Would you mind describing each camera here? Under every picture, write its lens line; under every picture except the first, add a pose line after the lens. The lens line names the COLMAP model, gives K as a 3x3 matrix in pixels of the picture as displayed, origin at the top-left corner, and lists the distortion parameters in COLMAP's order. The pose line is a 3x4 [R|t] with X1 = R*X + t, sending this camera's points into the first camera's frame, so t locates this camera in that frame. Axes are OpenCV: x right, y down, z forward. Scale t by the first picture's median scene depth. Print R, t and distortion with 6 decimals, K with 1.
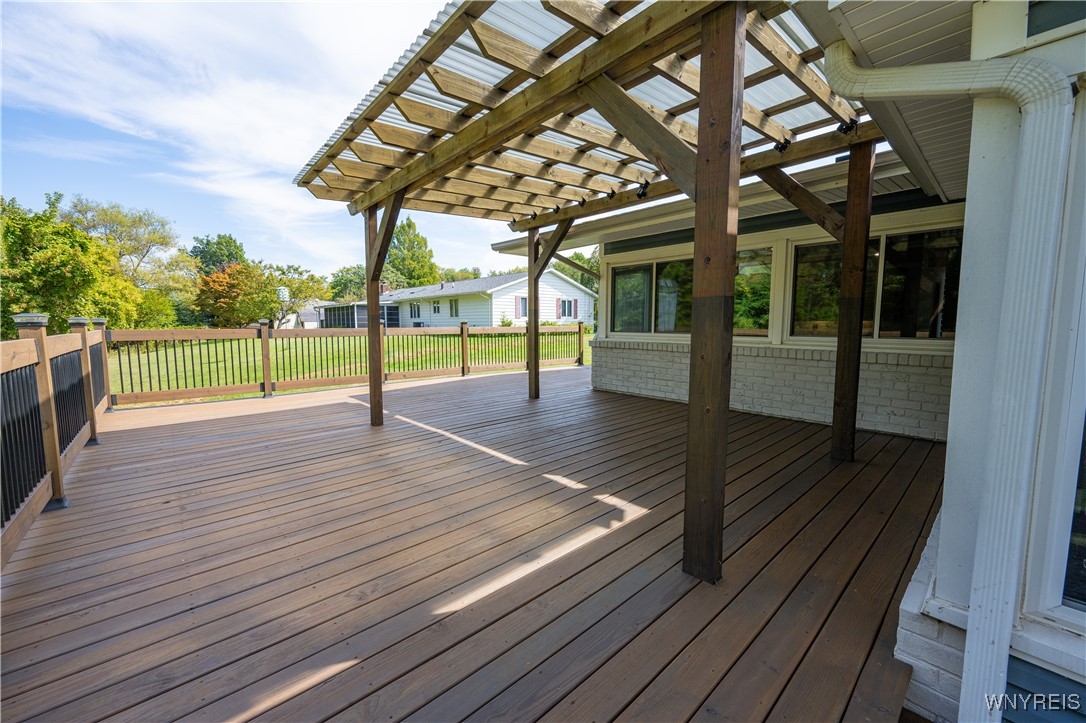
lens RADIAL K [[425.0, 0, 543.0], [0, 425.0, 361.5], [0, 0, 1]] dist [-0.000534, 0.000116]
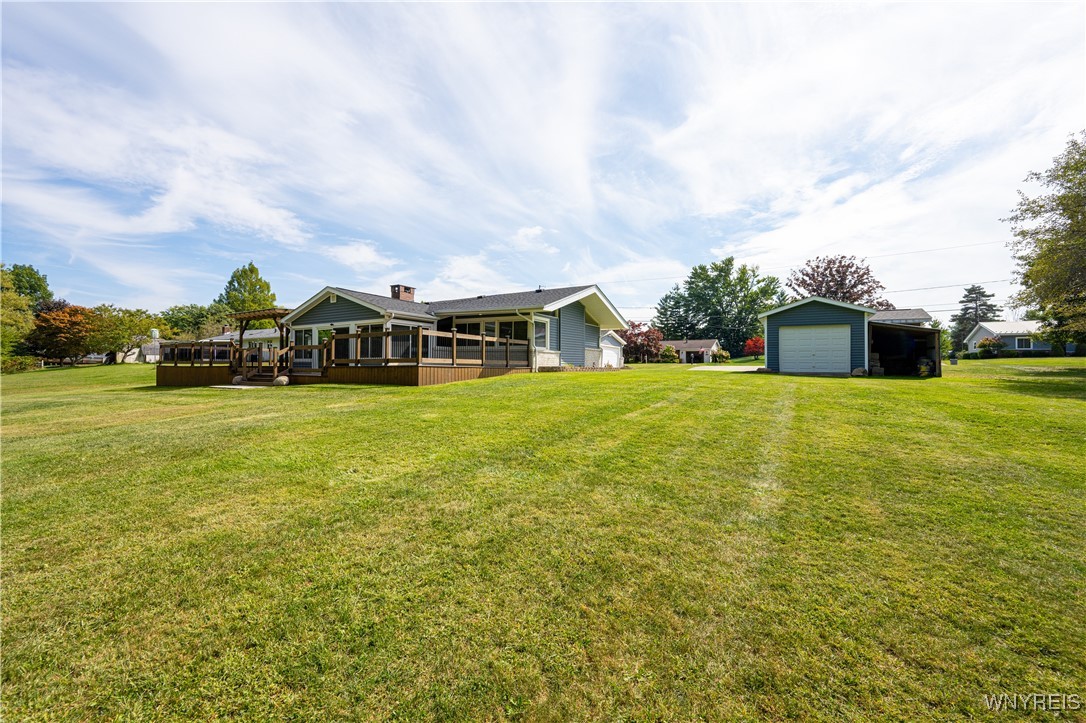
lens RADIAL K [[459.9, 0, 543.0], [0, 459.9, 361.5], [0, 0, 1]] dist [-0.002578, -0.000513]
pose [[0.965239, 0.016581, 0.260842, 0.091235], [0.012525, 0.993905, -0.109527, 0.039339], [-0.261069, 0.108986, 0.959148, -0.261645]]
